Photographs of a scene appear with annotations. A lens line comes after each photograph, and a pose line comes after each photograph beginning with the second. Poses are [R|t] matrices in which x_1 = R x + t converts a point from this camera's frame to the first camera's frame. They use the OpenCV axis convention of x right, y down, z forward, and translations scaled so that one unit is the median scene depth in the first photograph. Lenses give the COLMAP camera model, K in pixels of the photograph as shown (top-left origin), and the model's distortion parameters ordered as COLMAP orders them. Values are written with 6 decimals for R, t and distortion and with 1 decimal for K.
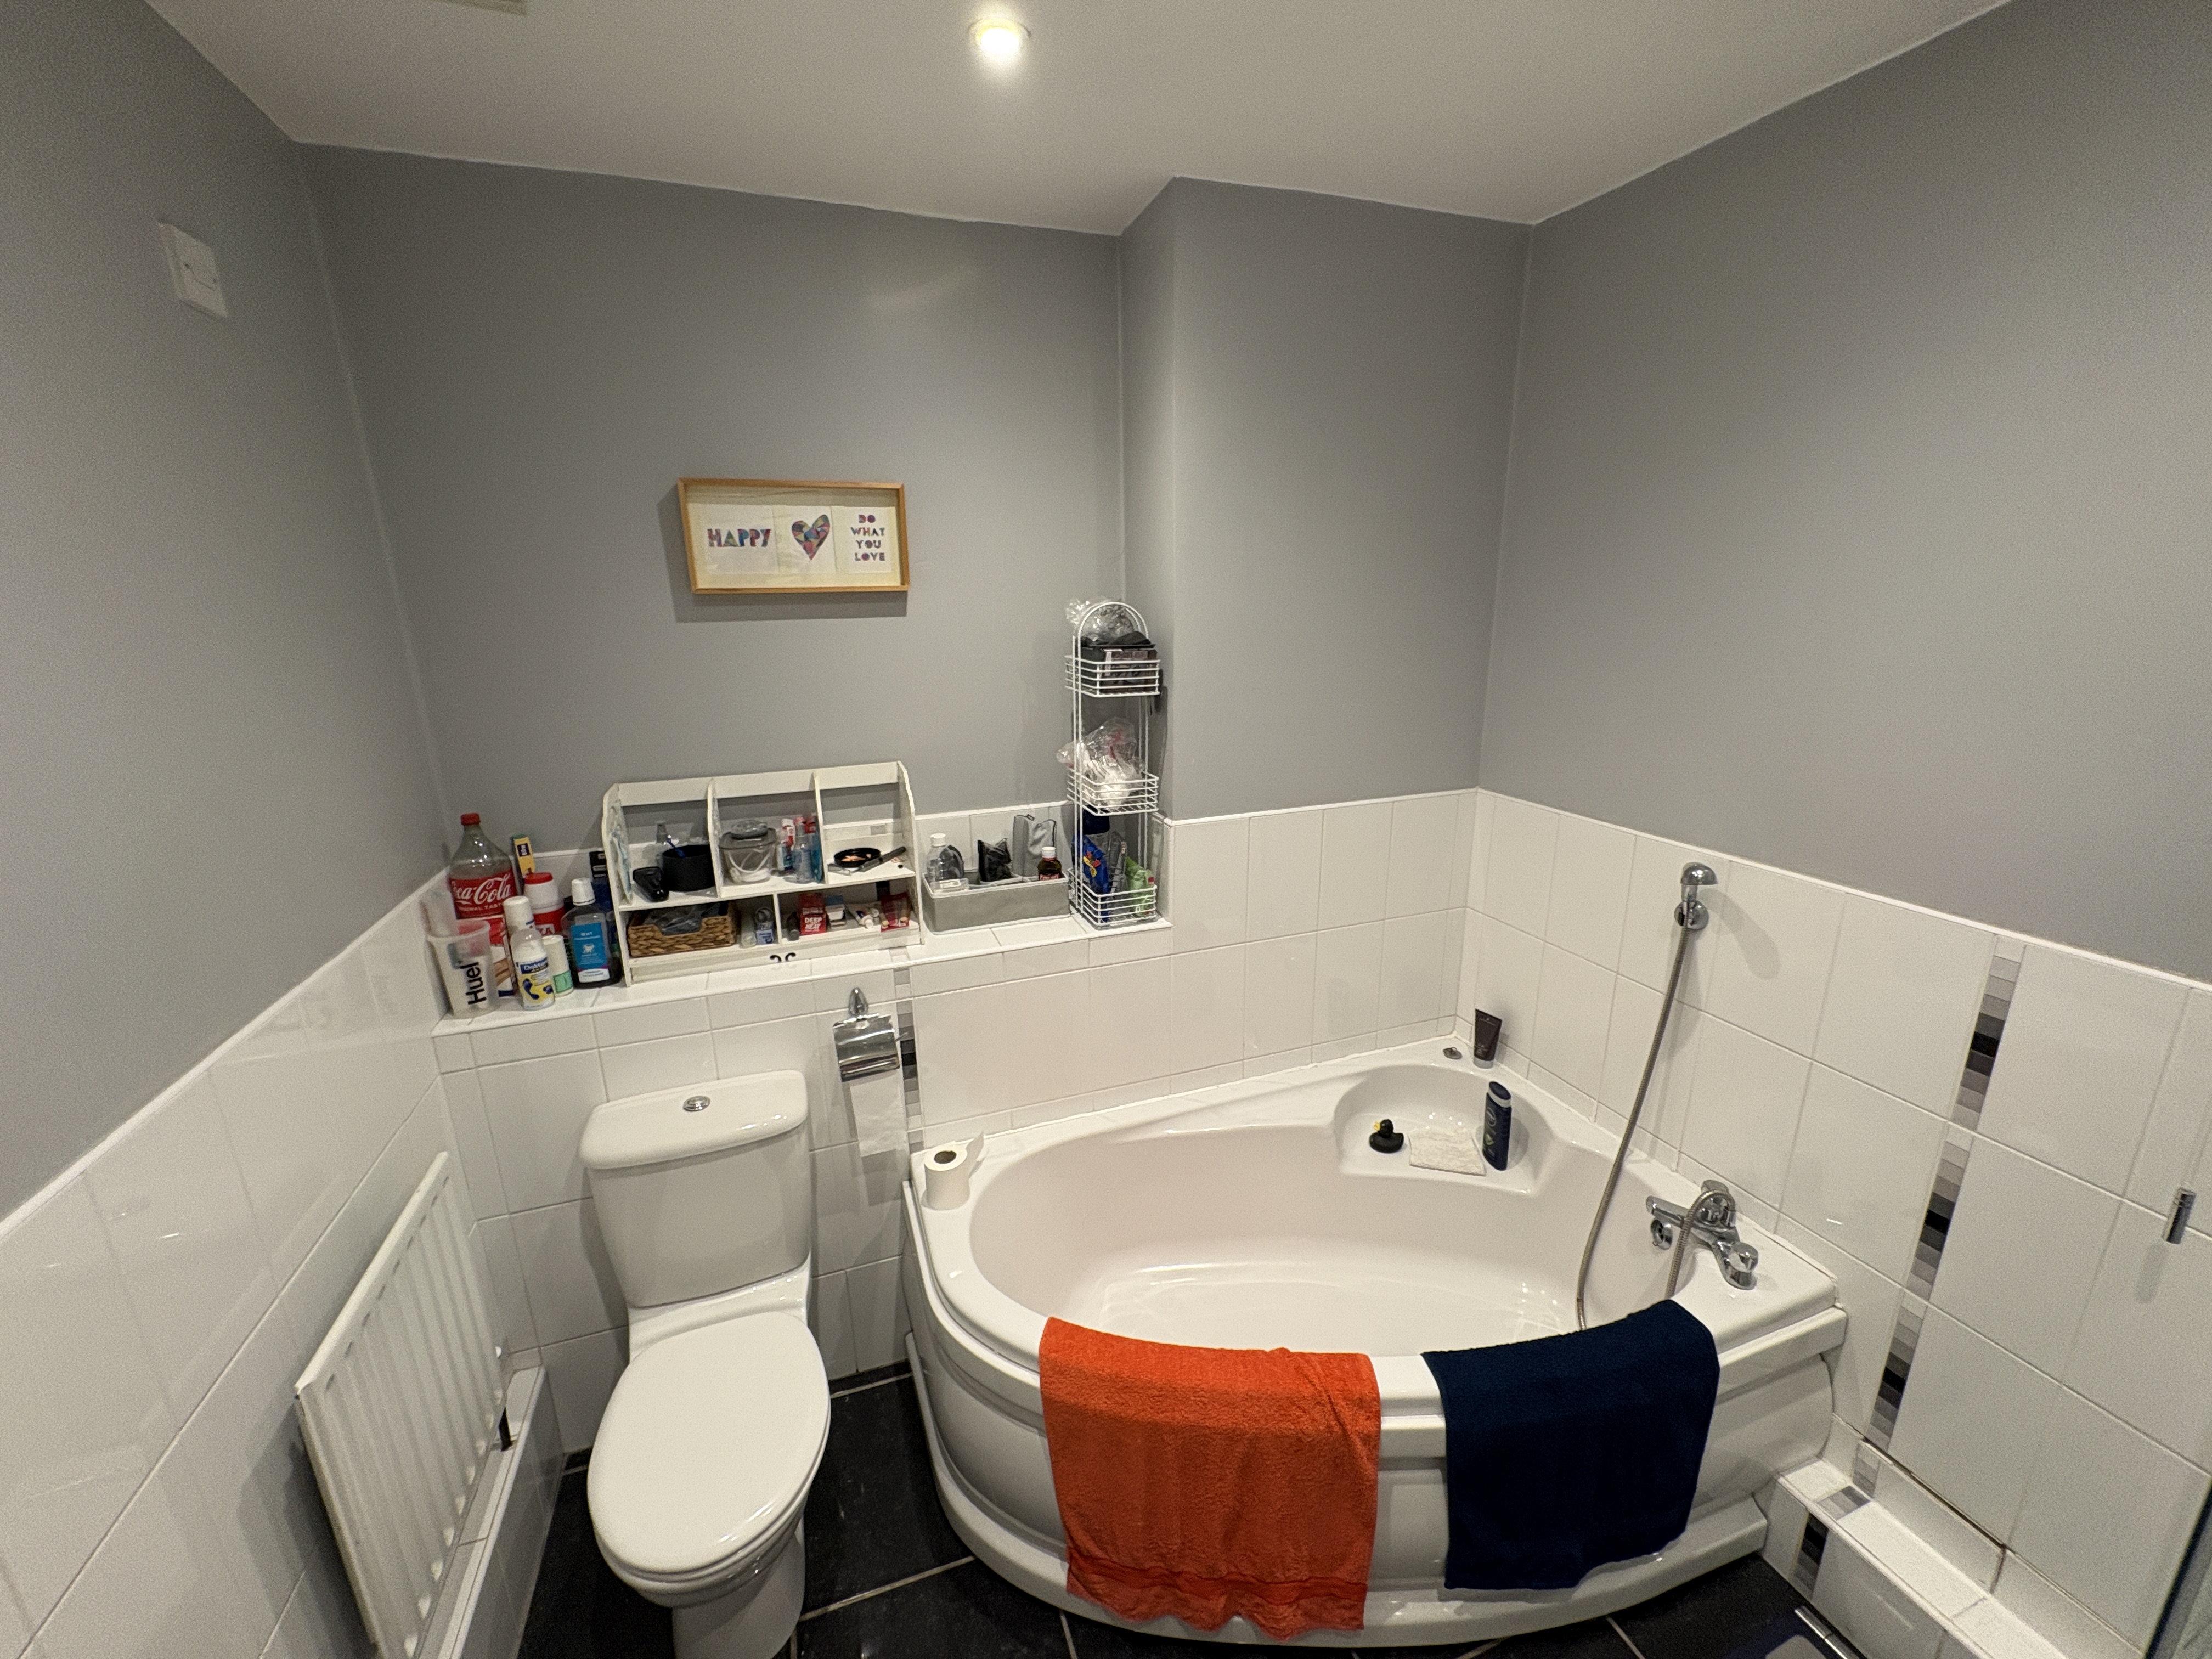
lens RADIAL K [[893.2, 0, 1106.0], [0, 893.2, 829.5], [0, 0, 1]] dist [-0.000729, -0.000145]
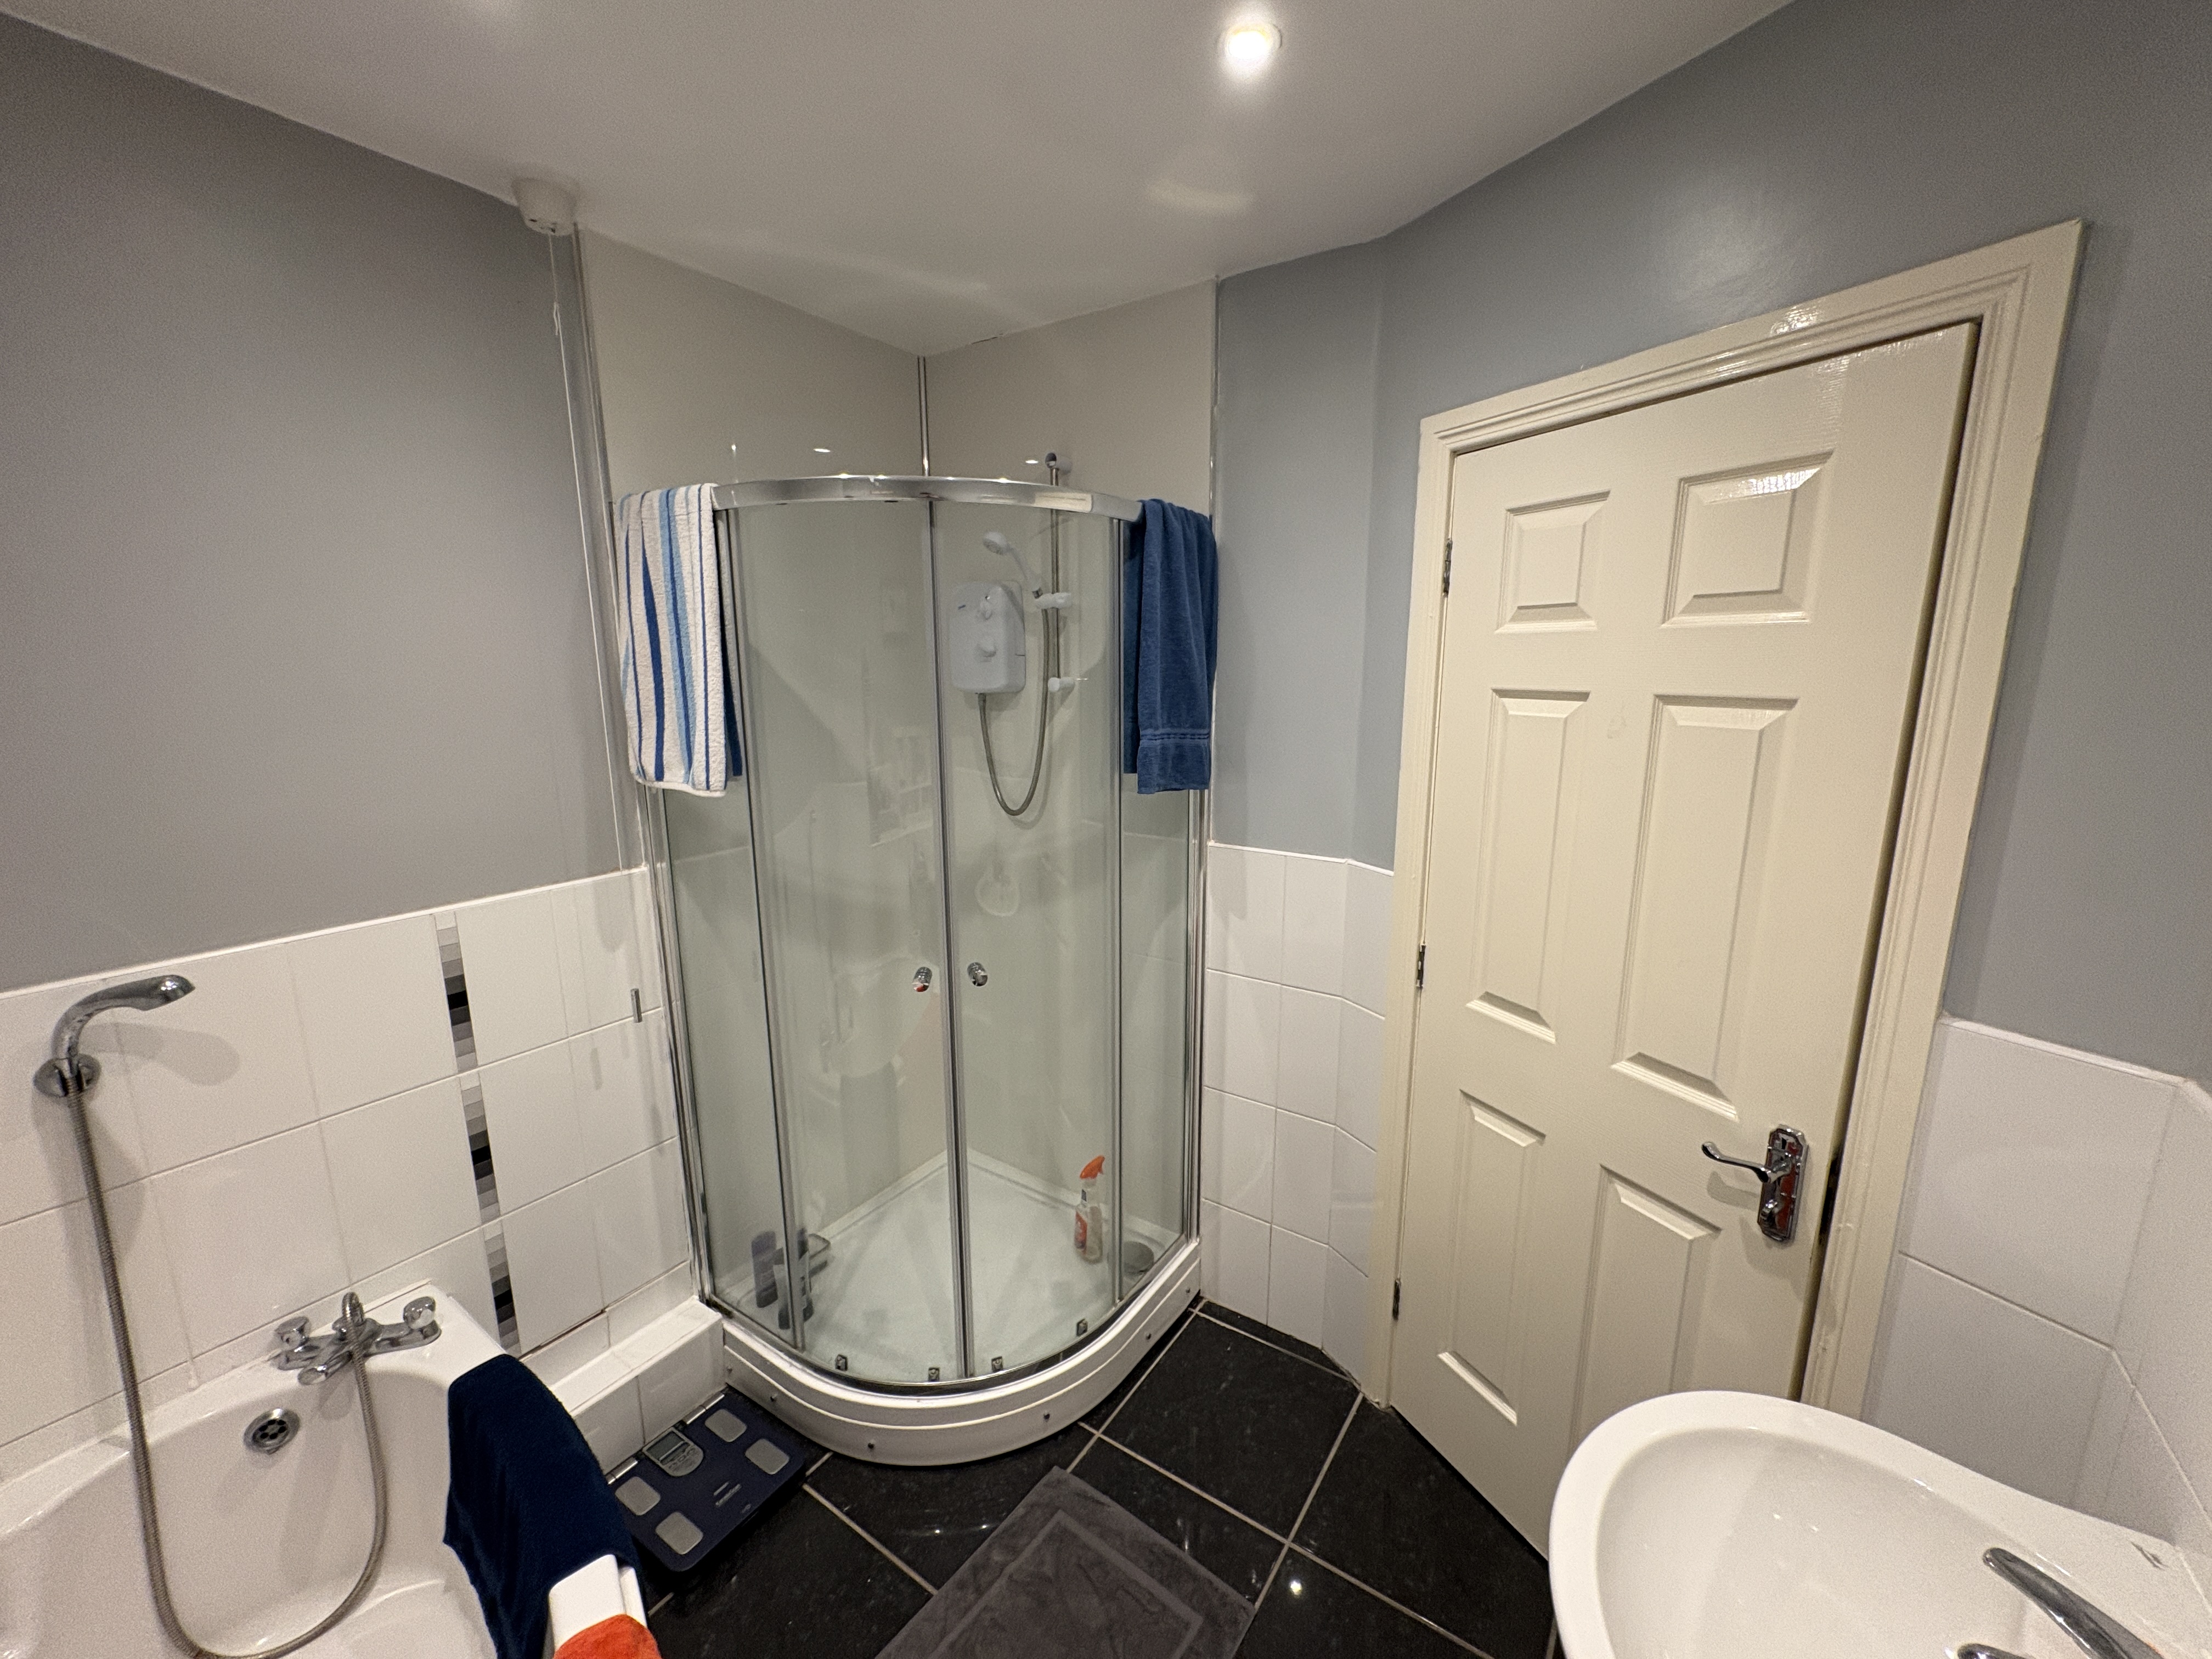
lens RADIAL K [[893.2, 0, 1106.0], [0, 893.2, 829.5], [0, 0, 1]] dist [-0.000729, -0.000145]
pose [[-0.587409, -0.135825, 0.797811, -0.388553], [0.221250, 0.921308, 0.319751, -0.136441], [-0.778459, 0.364340, -0.511134, 0.680701]]
